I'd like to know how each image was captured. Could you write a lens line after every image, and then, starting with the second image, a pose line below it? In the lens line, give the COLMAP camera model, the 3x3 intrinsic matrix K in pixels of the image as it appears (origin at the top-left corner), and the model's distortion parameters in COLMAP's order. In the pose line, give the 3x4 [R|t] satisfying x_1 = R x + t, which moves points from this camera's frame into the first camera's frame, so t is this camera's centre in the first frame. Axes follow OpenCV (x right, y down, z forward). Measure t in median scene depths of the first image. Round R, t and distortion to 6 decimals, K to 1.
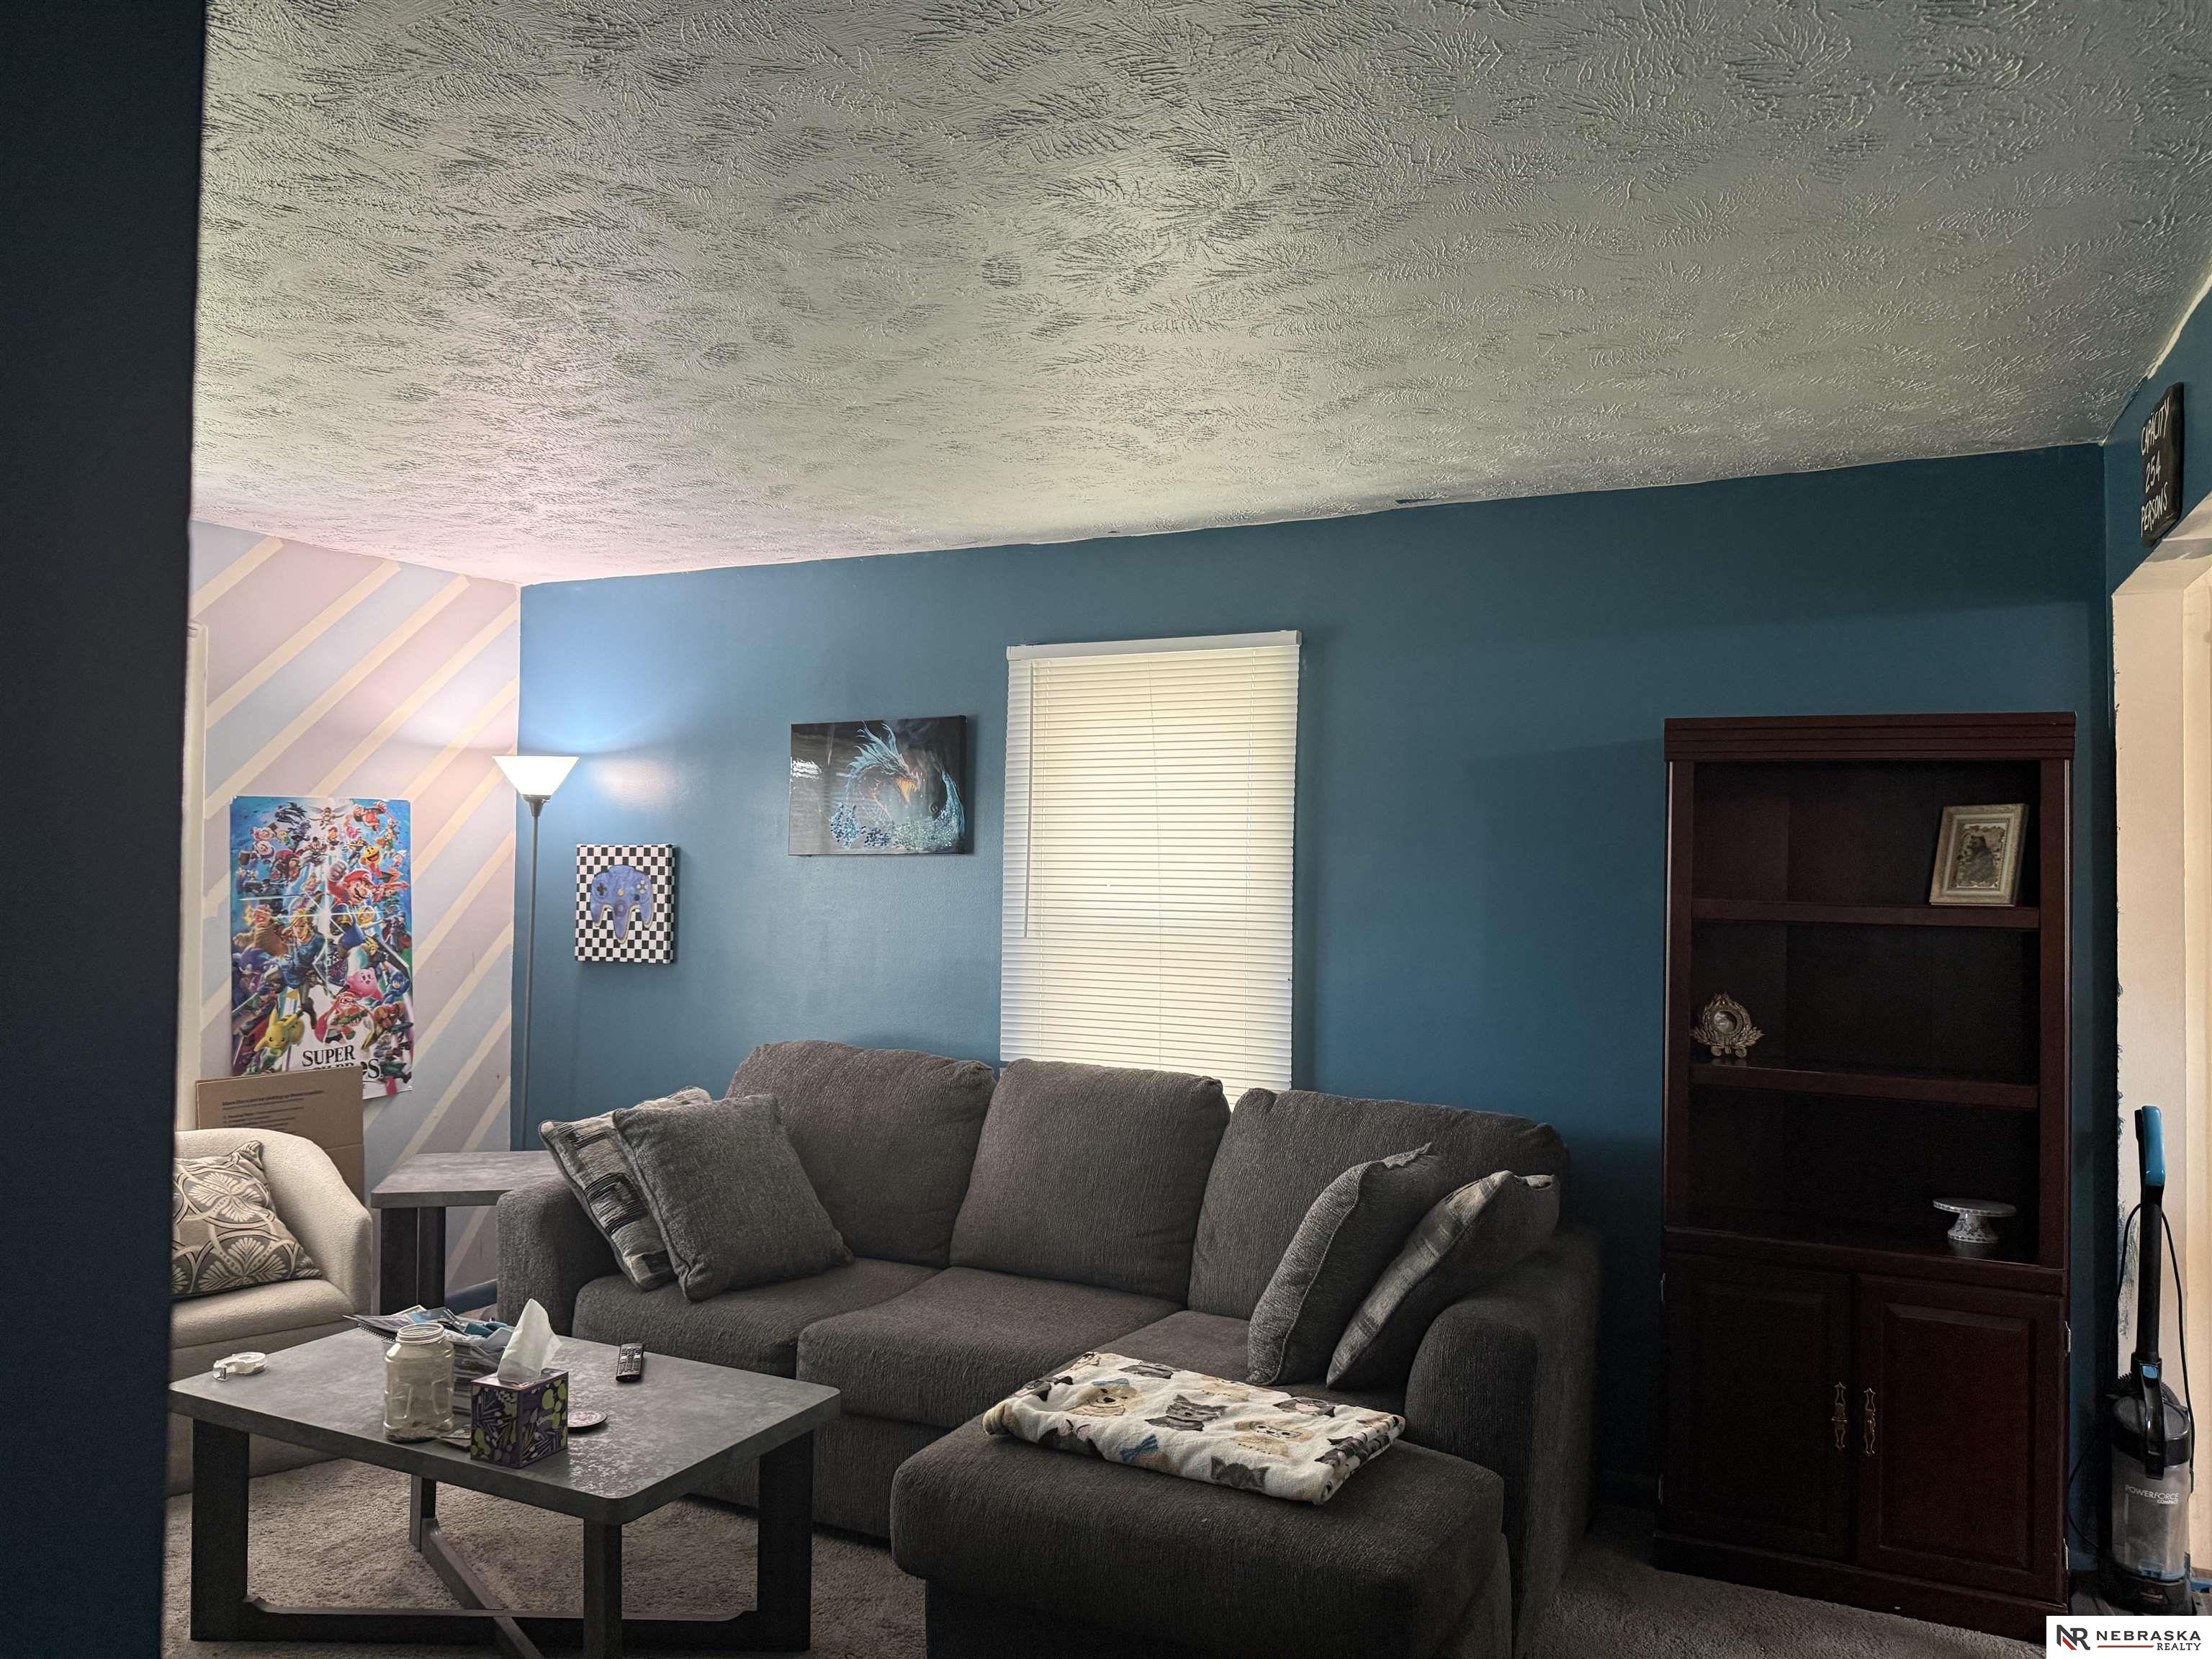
lens RADIAL K [[1522.3, 0, 1106.0], [0, 1522.3, 829.5], [0, 0, 1]] dist [0.139176, -0.167885]
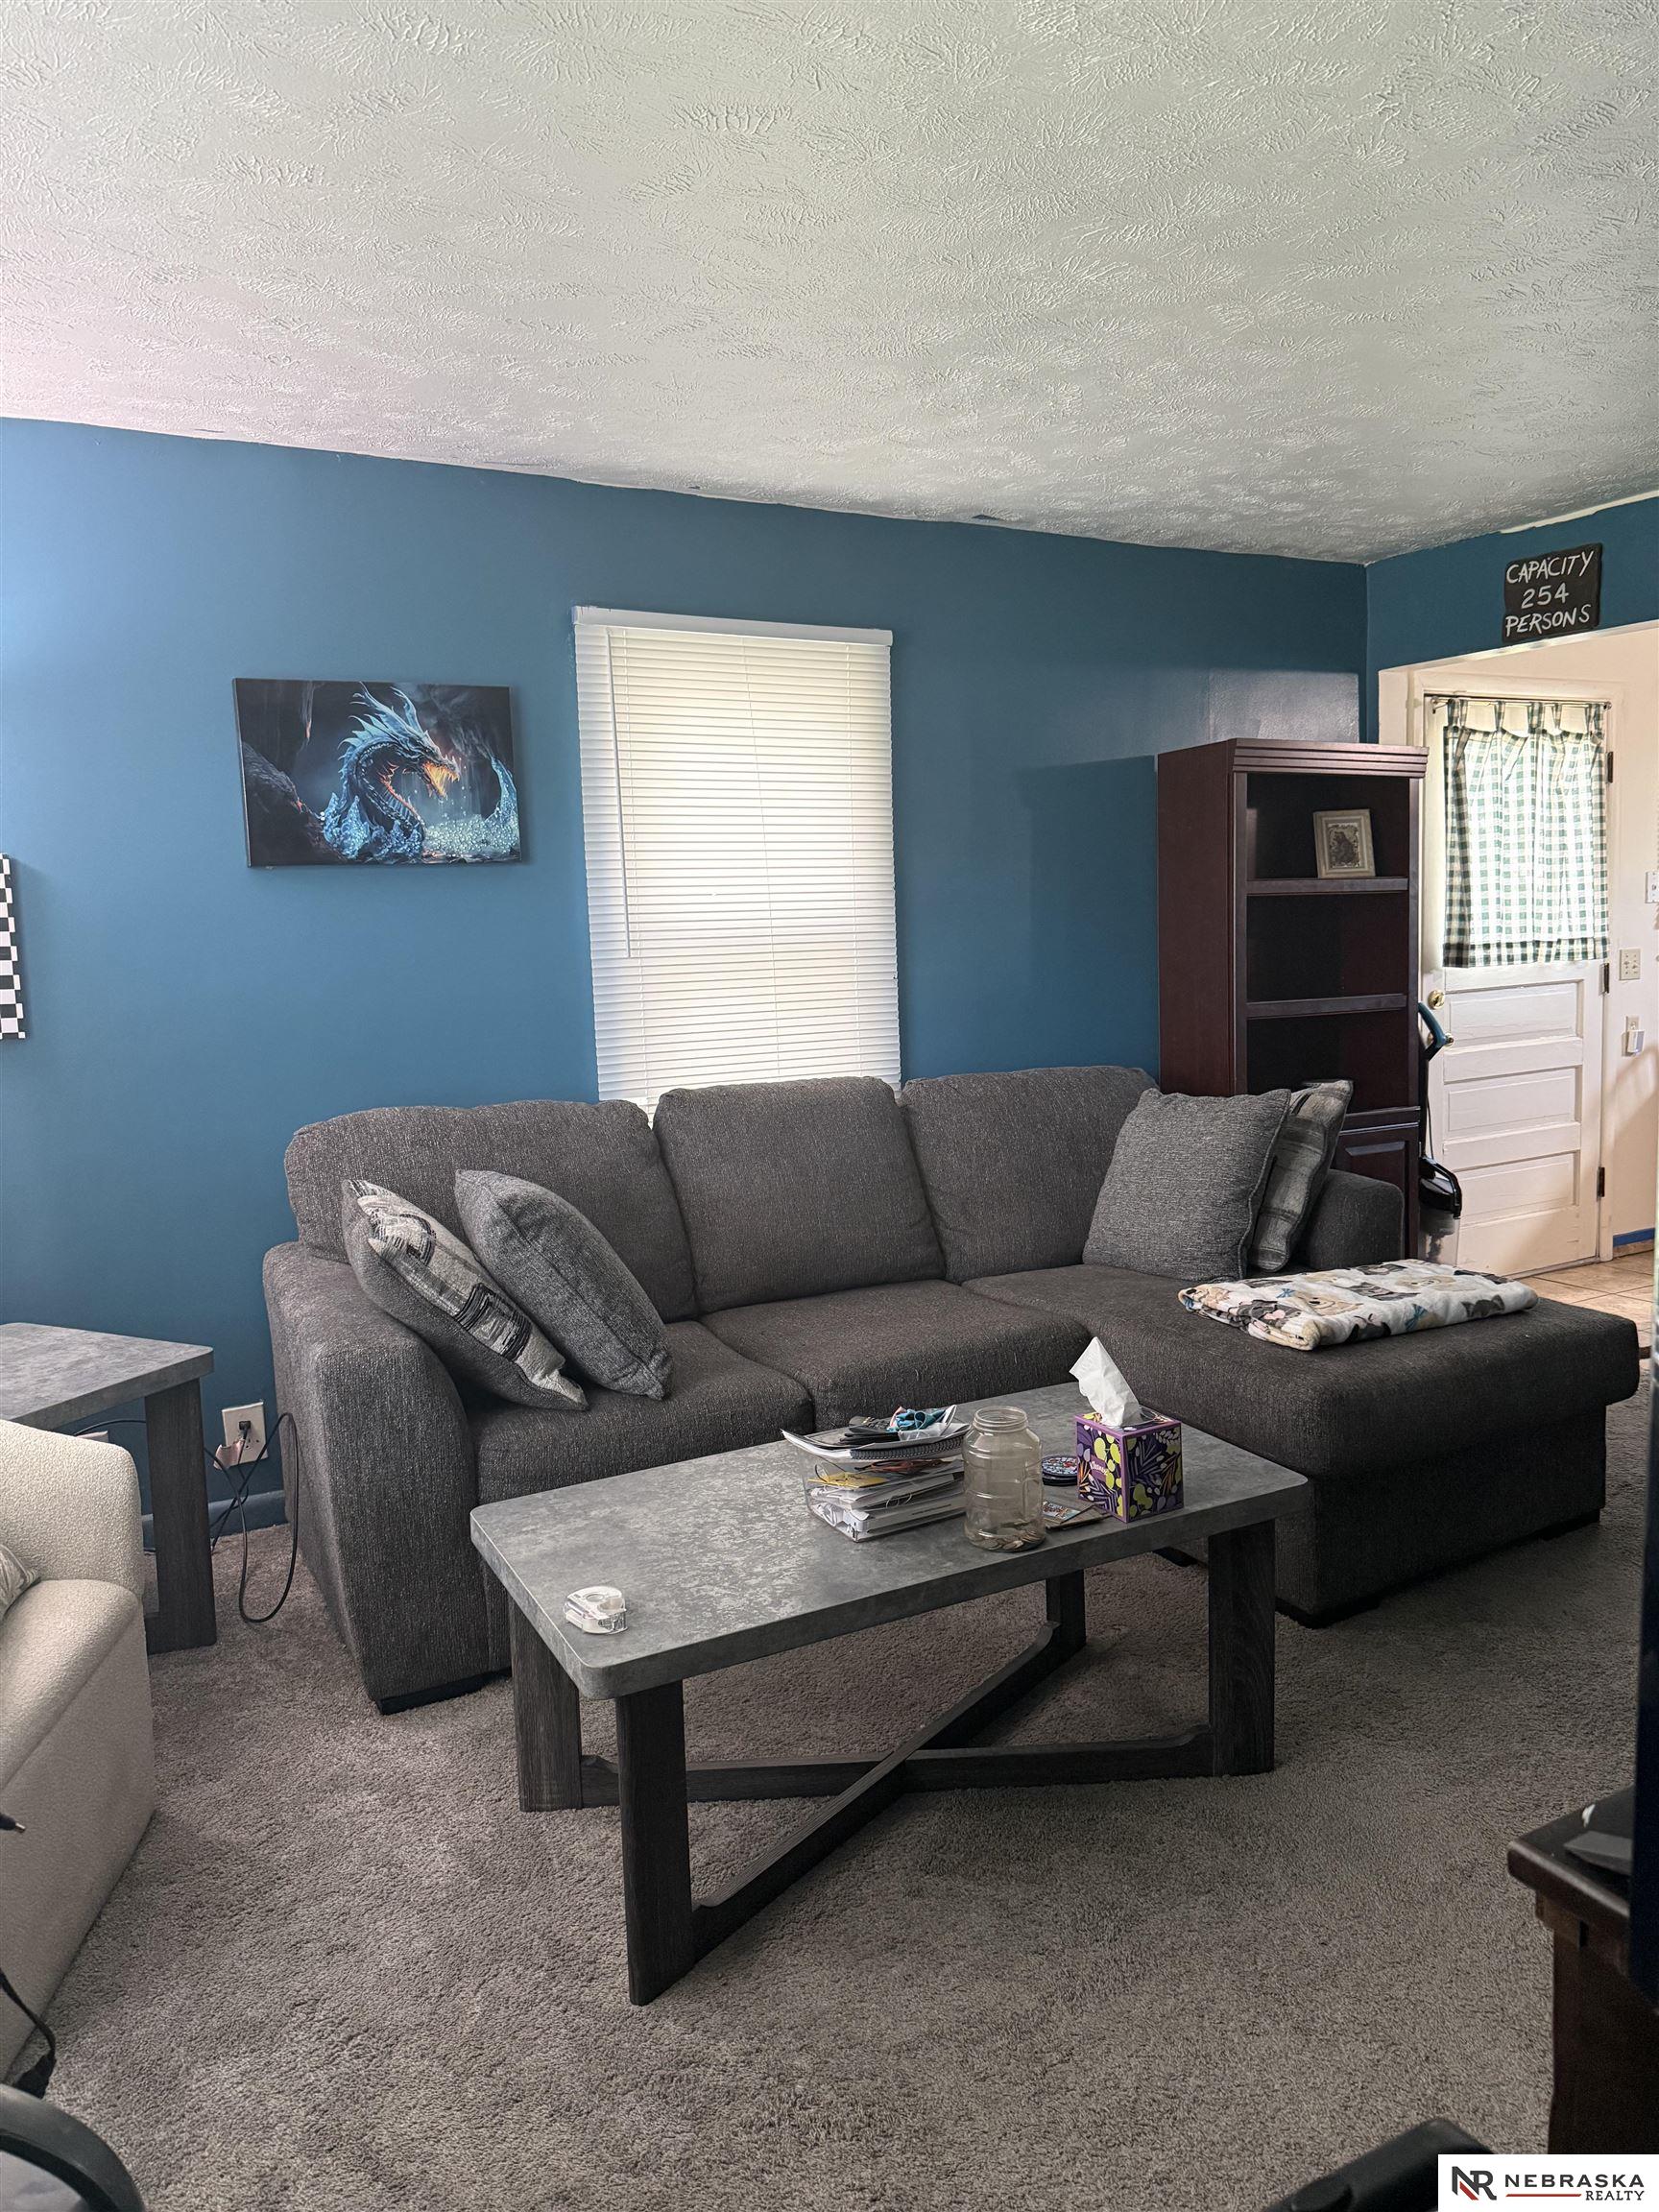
lens RADIAL K [[1470.7, 0, 829.5], [0, 1470.7, 1106.0], [0, 0, 1]] dist [0.065997, 0.000038]
pose [[0.598422, -0.128895, 0.790745, -0.714795], [0.019896, 0.989060, 0.146164, 0.036673], [-0.800934, -0.071735, 0.594440, 0.428653]]
